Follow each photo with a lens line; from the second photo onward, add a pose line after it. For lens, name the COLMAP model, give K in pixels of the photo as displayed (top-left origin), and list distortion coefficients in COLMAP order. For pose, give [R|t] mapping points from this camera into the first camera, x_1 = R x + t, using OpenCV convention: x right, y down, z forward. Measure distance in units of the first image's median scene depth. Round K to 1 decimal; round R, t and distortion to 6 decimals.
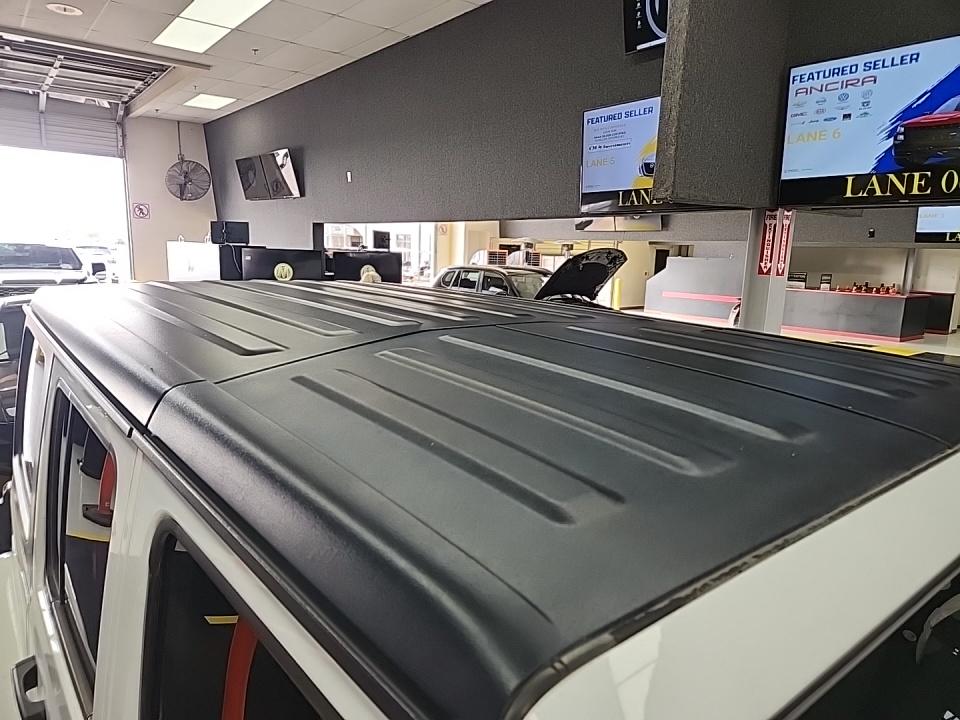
lens RADIAL K [[638.6, 0, 480.0], [0, 638.6, 360.0], [0, 0, 1]] dist [0.032461, -0.024265]
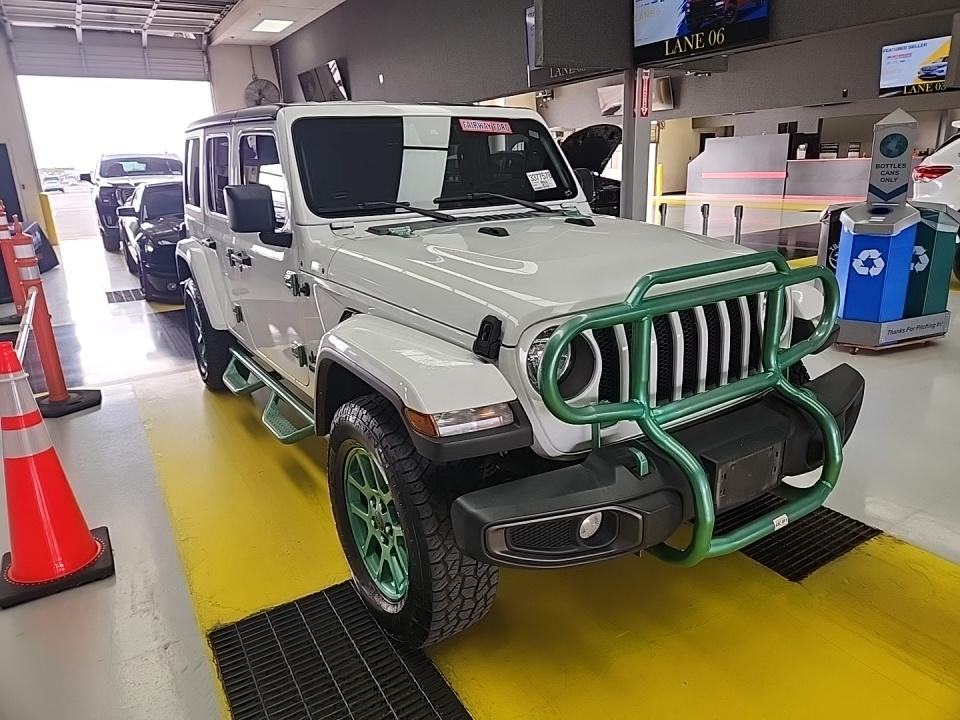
lens RADIAL K [[638.6, 0, 480.0], [0, 638.6, 360.0], [0, 0, 1]] dist [0.032461, -0.024265]
pose [[0.990922, -0.029652, -0.131127, 0.119097], [0.046454, 0.990814, 0.127000, 0.095799], [0.126157, -0.131939, 0.983197, -0.250471]]
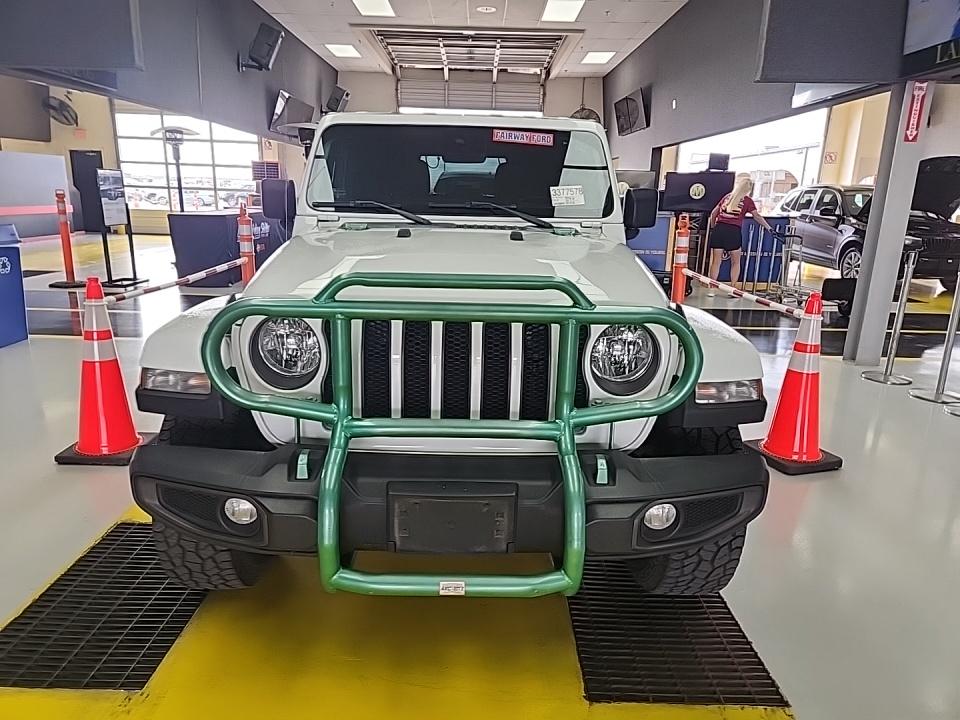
lens RADIAL K [[620.0, 0, 480.0], [0, 620.0, 360.0], [0, 0, 1]] dist [0.131921, -0.116956]
pose [[0.787314, 0.145498, -0.599139, 0.266165], [-0.104521, 0.989188, 0.102870, 0.099028], [0.607629, -0.018368, 0.794009, -0.179492]]
